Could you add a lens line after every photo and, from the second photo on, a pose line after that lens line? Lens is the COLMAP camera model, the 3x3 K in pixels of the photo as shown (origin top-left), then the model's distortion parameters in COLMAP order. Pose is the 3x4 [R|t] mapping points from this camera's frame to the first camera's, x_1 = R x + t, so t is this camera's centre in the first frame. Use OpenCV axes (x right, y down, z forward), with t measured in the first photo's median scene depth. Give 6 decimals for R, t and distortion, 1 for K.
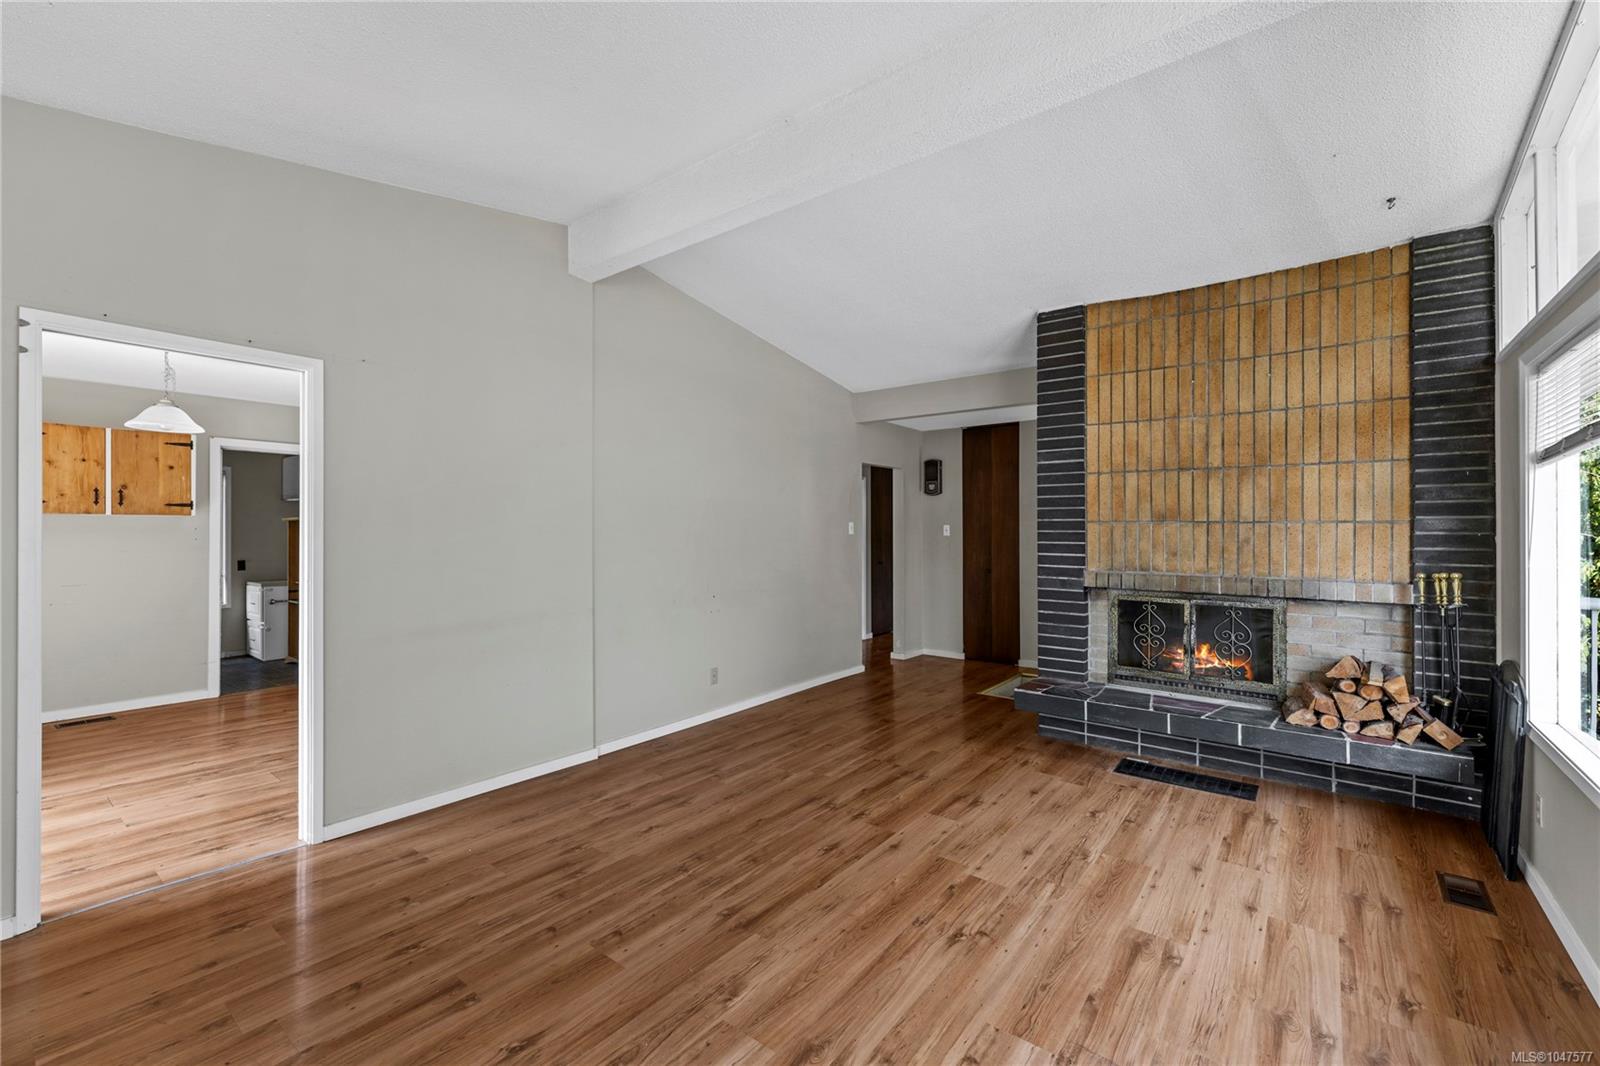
lens RADIAL K [[678.9, 0, 801.6], [0, 678.9, 523.6], [0, 0, 1]] dist [0.004483, 0.000030]
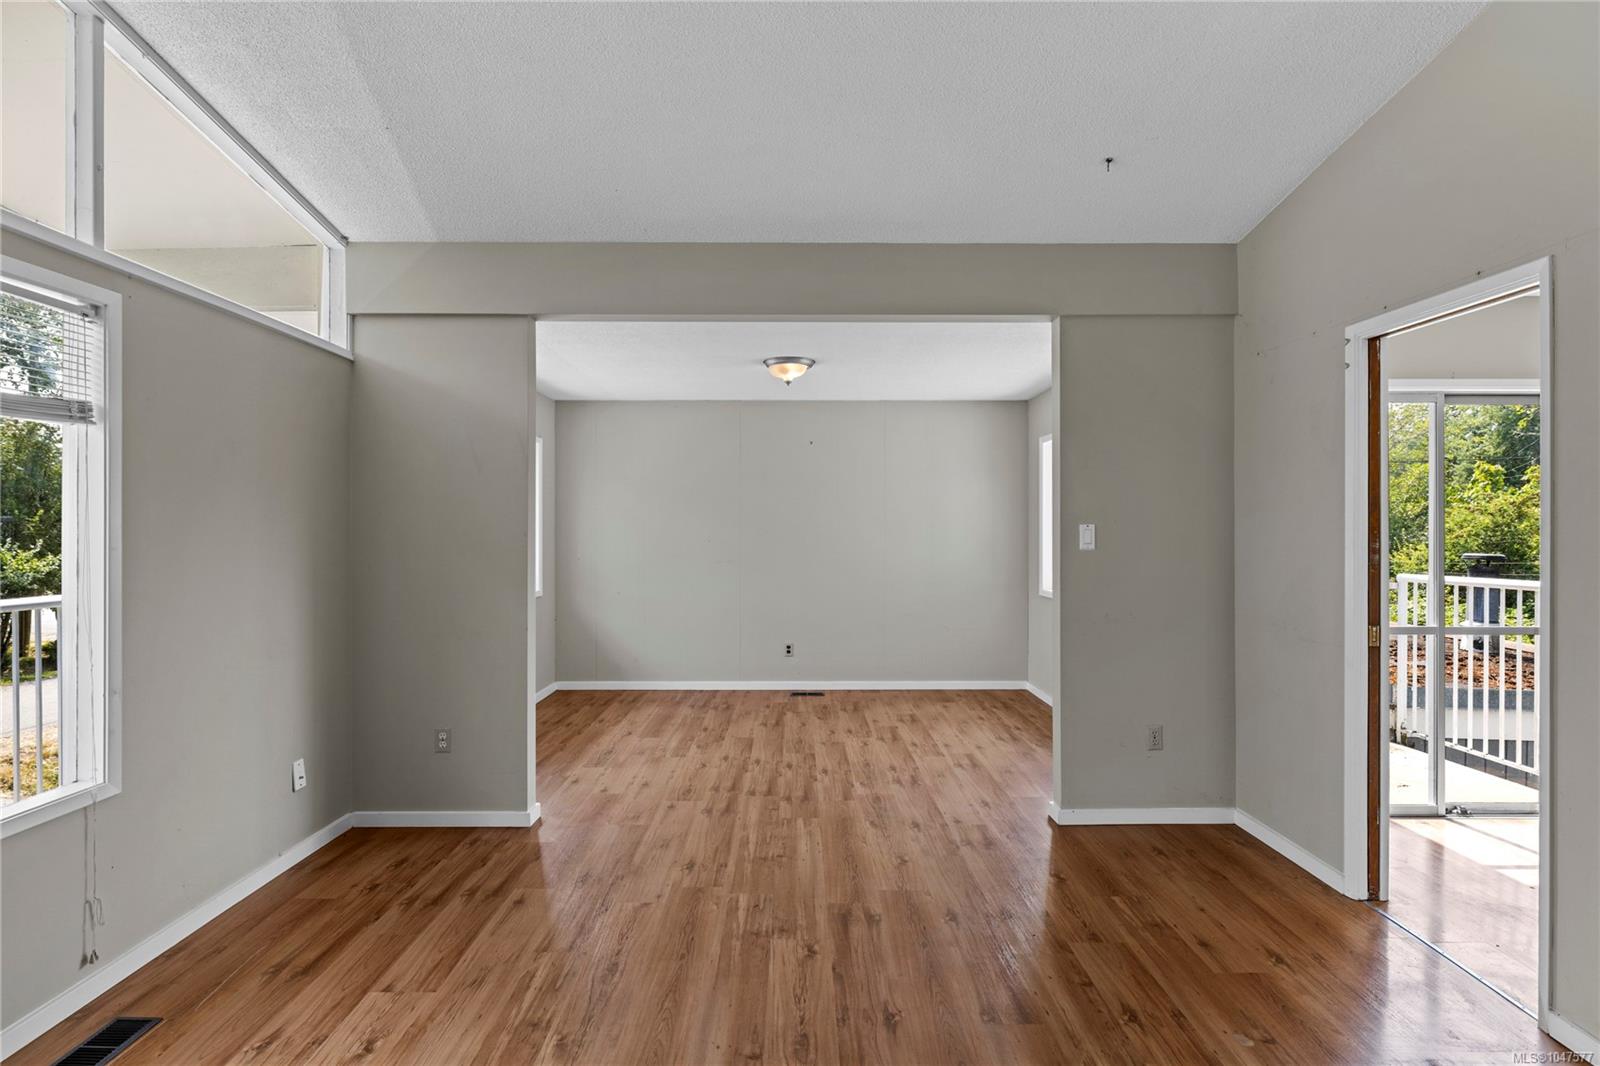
lens RADIAL K [[875.8, 0, 803.0], [0, 875.8, 534.0], [0, 0, 1]] dist [0.001304, 0.002475]
pose [[-0.785957, 0.001758, -0.618279, 0.226771], [0.003841, 0.999991, -0.002039, 0.008141], [0.618269, -0.003978, -0.785956, 0.846165]]
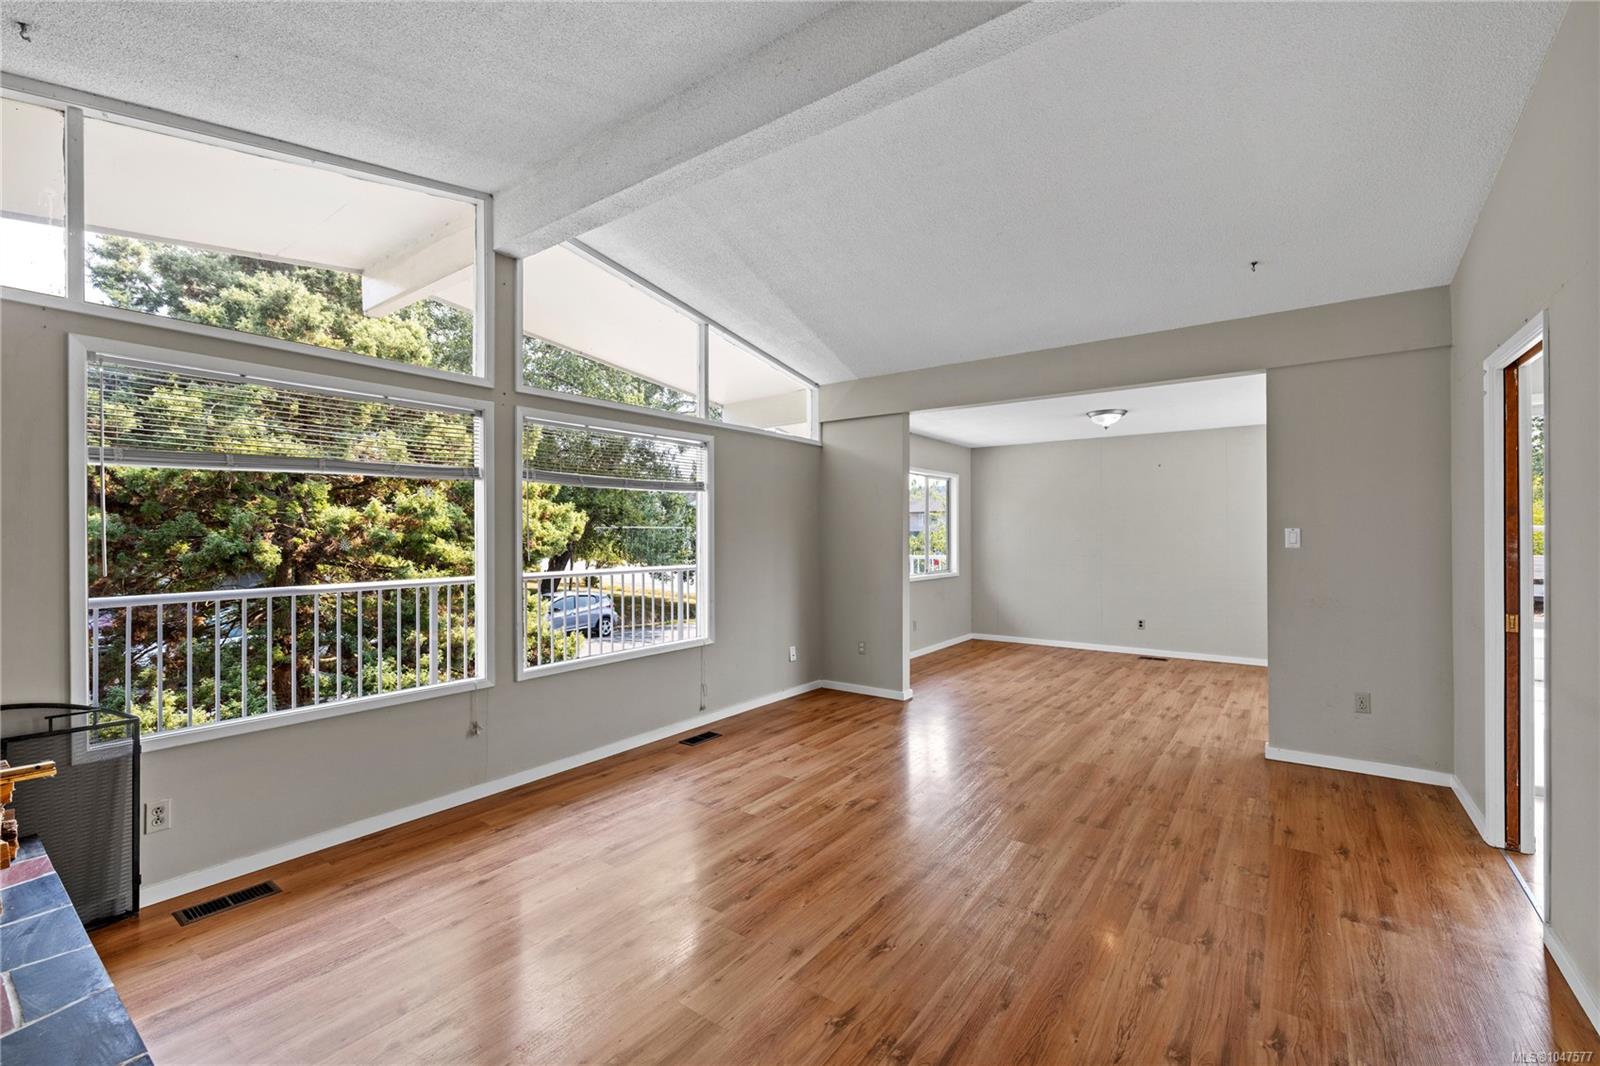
lens RADIAL K [[678.9, 0, 799.2], [0, 678.9, 536.7], [0, 0, 1]] dist [0.004483, 0.000030]
pose [[-0.999702, 0.001142, -0.024392, 0.104959], [0.001219, 0.999994, -0.003154, 0.010874], [0.024388, -0.003183, -0.999698, 1.220401]]
